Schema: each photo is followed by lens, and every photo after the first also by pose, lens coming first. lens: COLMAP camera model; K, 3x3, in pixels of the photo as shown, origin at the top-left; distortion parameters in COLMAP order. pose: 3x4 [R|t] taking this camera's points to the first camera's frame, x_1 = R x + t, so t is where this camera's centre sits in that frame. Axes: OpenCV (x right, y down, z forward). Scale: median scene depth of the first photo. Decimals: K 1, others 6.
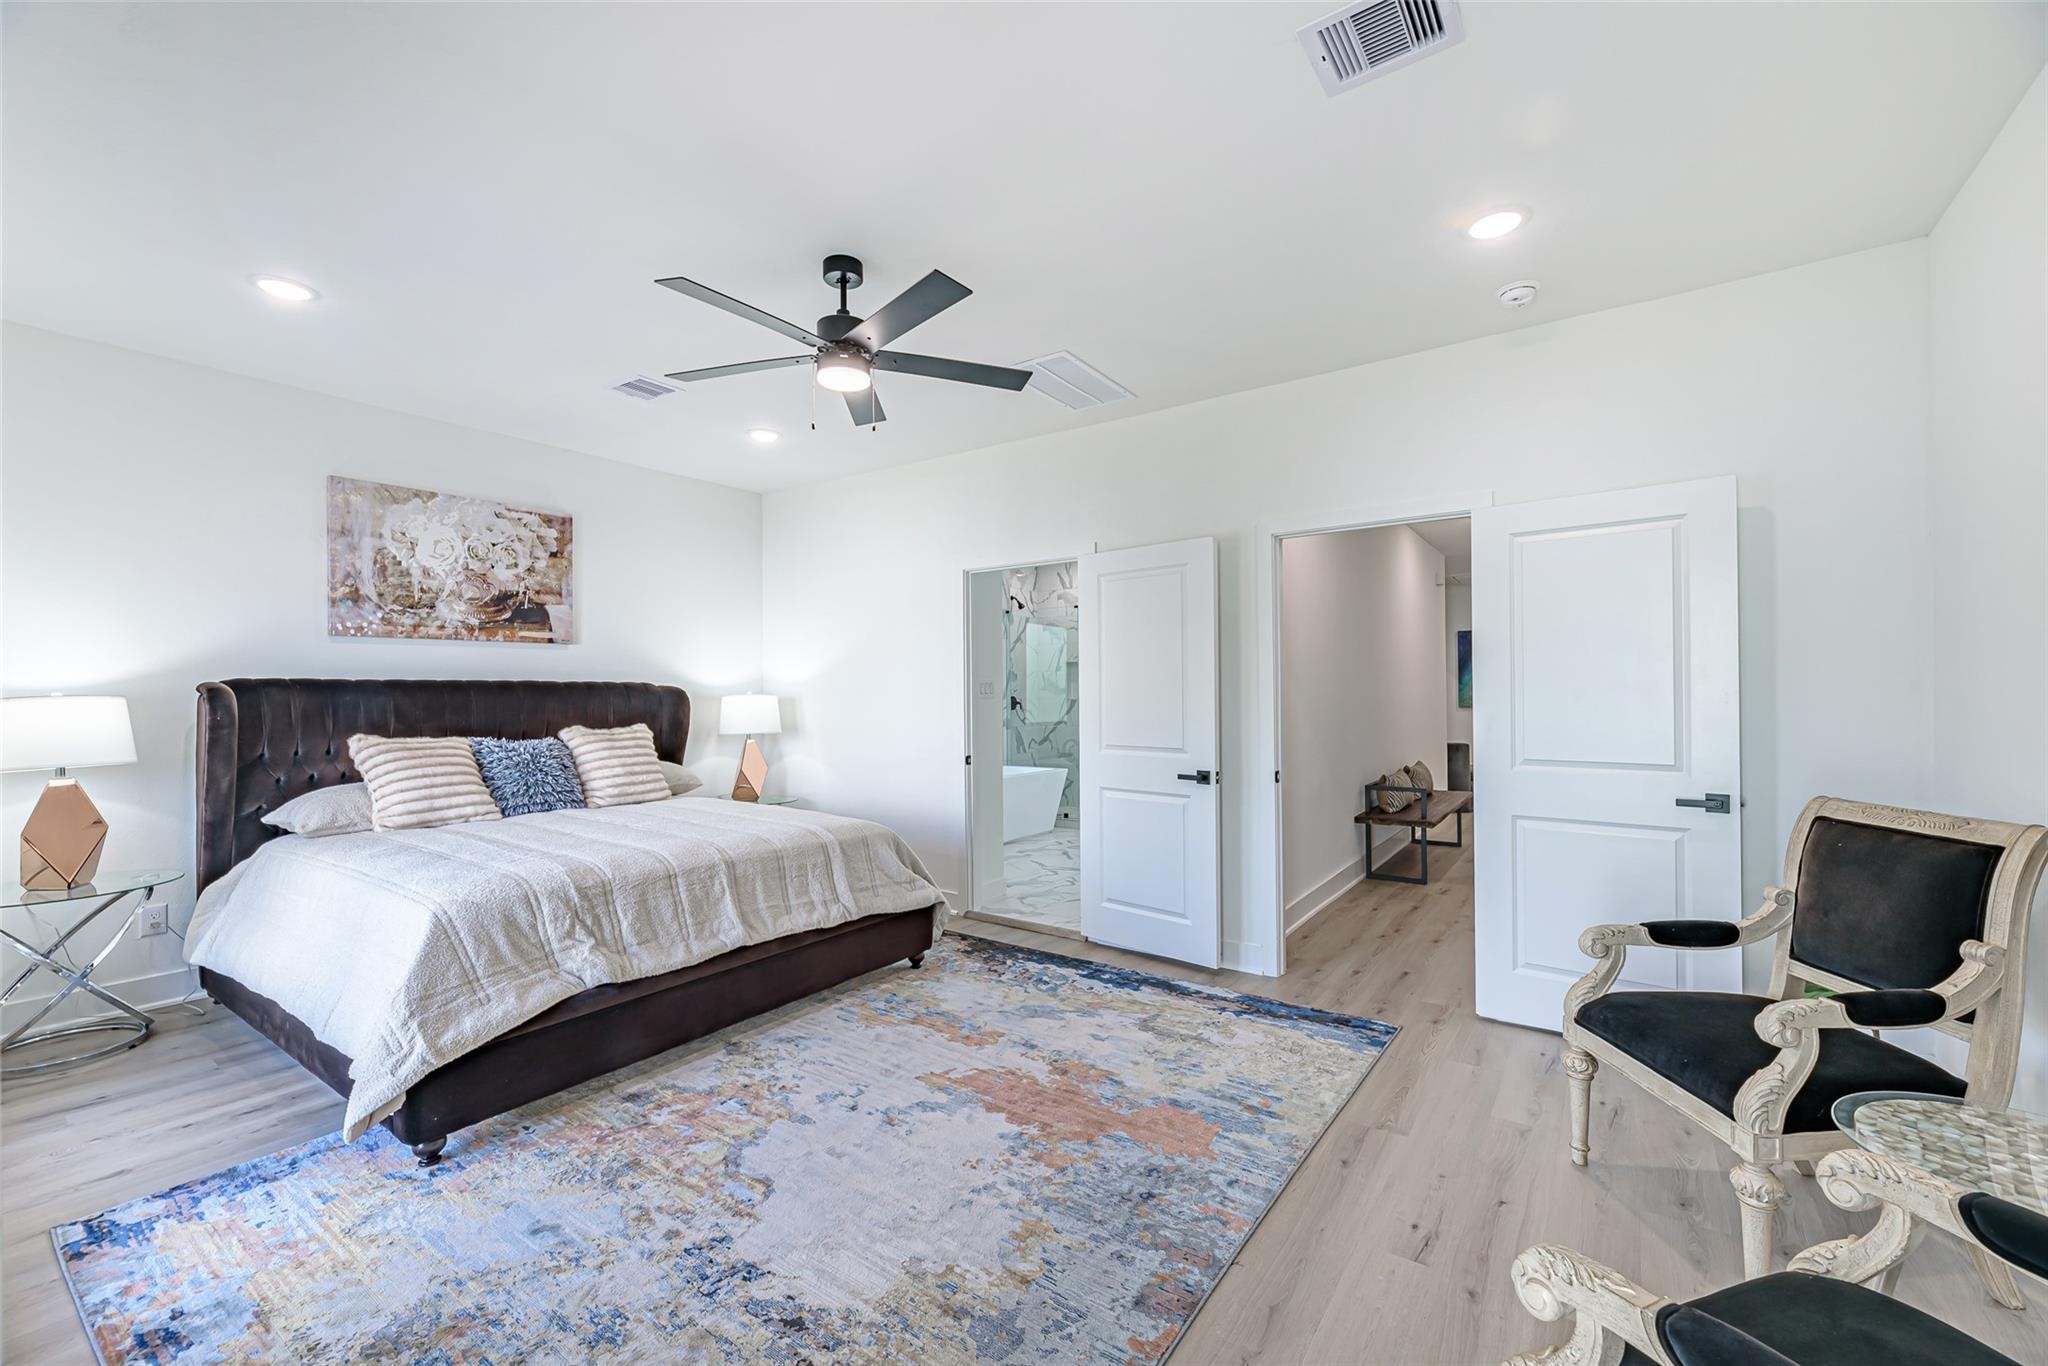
lens RADIAL K [[845.9, 0, 1019.0], [0, 845.9, 685.2], [0, 0, 1]] dist [-0.003442, 0.000073]
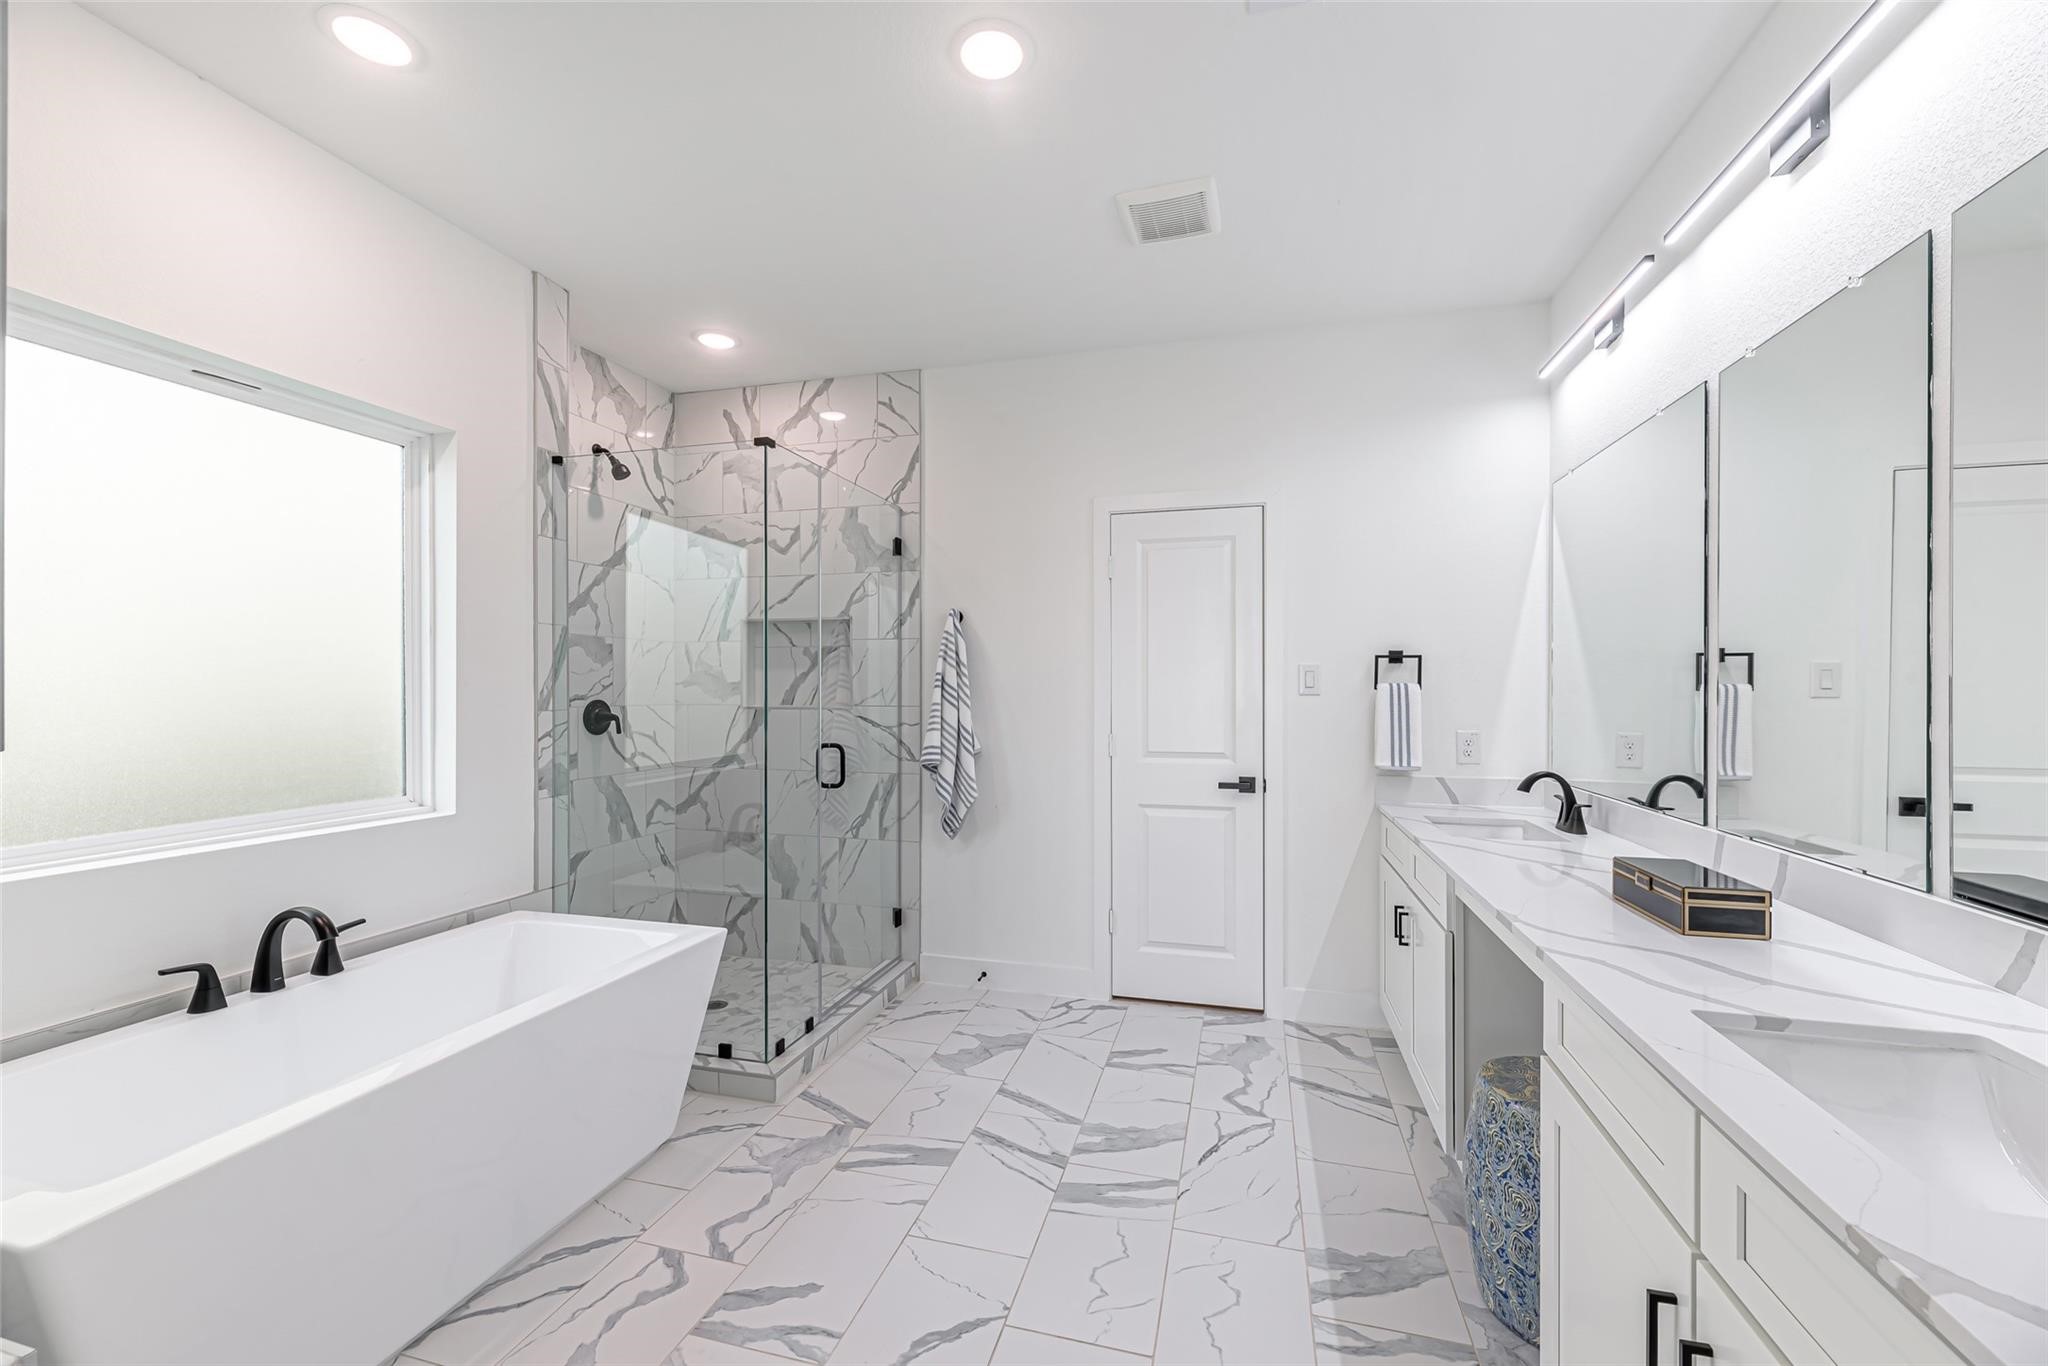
lens RADIAL K [[845.9, 0, 1024.5], [0, 845.9, 683.1], [0, 0, 1]] dist [-0.003442, 0.000073]
pose [[0.943355, 0.004538, 0.331755, 0.048048], [-0.006512, 0.999967, 0.004837, 0.001796], [-0.331722, -0.006724, 0.943353, 0.546299]]
